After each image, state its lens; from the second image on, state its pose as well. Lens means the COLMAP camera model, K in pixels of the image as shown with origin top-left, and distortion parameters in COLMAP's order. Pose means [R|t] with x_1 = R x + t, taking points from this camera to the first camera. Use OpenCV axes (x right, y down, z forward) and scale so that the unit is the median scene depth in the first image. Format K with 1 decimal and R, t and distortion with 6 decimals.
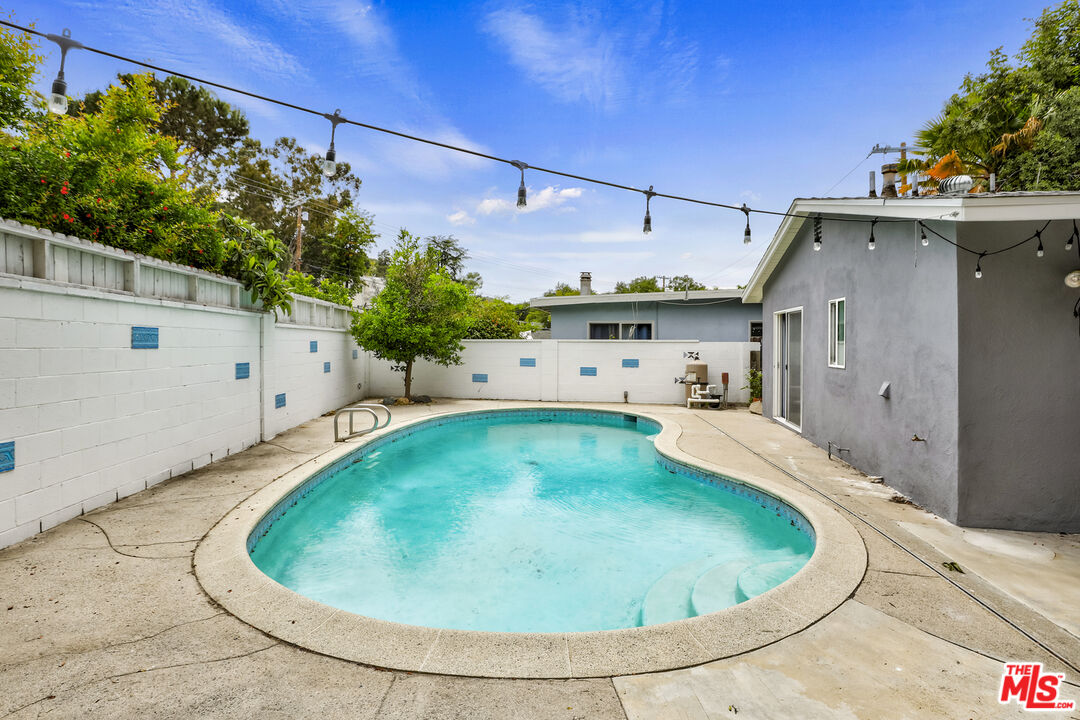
lens RADIAL K [[551.9, 0, 540.9], [0, 551.9, 345.7], [0, 0, 1]] dist [-0.023964, 0.000131]
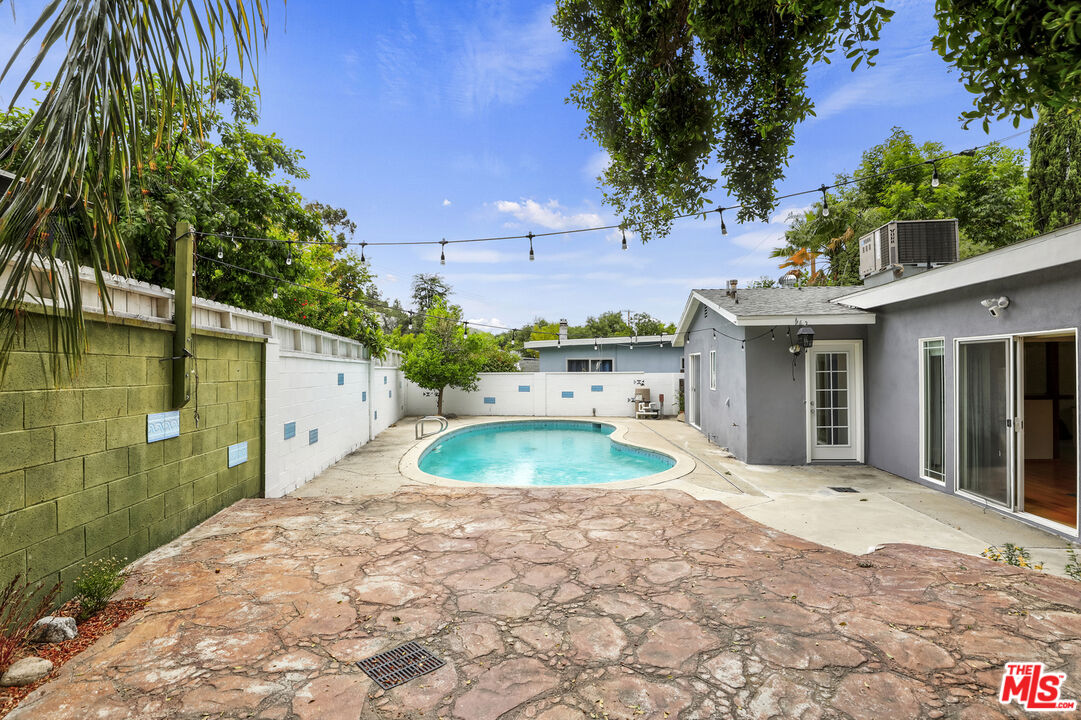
lens RADIAL K [[527.5, 0, 546.4], [0, 527.5, 361.9], [0, 0, 1]] dist [-0.004159, -0.000485]
pose [[0.998282, -0.009443, 0.057819, -0.049593], [0.010492, 0.999786, -0.017856, -0.014802], [-0.057638, 0.018432, 0.998167, -0.378139]]
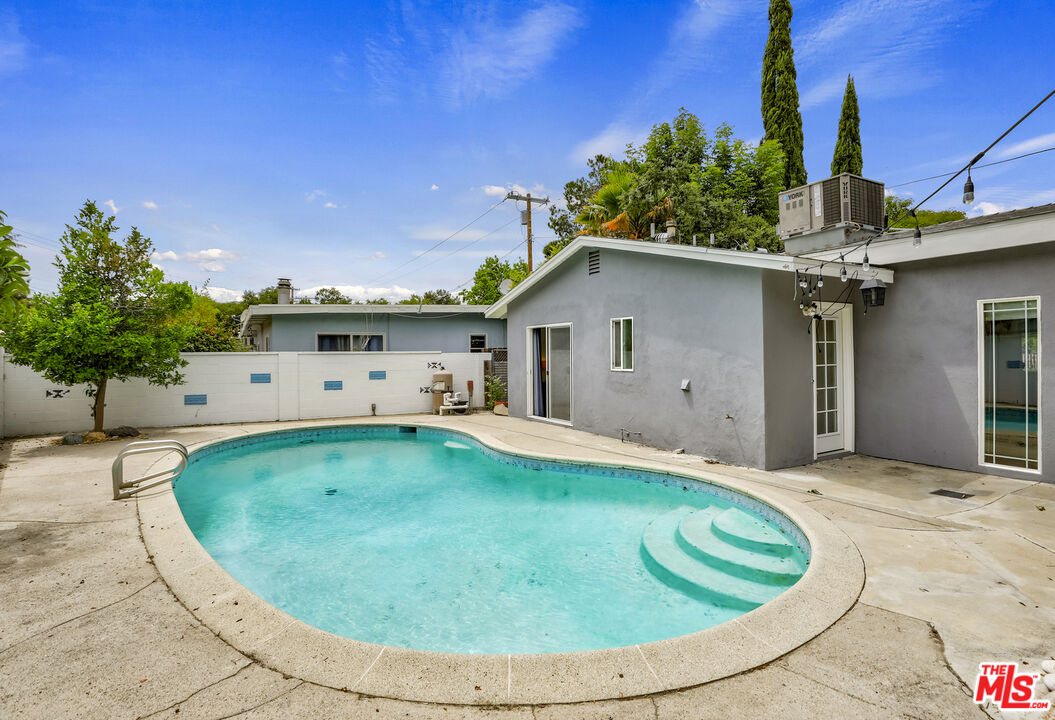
lens RADIAL K [[531.4, 0, 527.5], [0, 531.4, 360.0], [0, 0, 1]] dist [-0.036051, 0.000317]
pose [[0.775299, -0.016512, 0.631378, -0.245715], [0.014245, 0.999861, 0.008656, 0.000137], [-0.631434, 0.002283, 0.775427, 0.102299]]
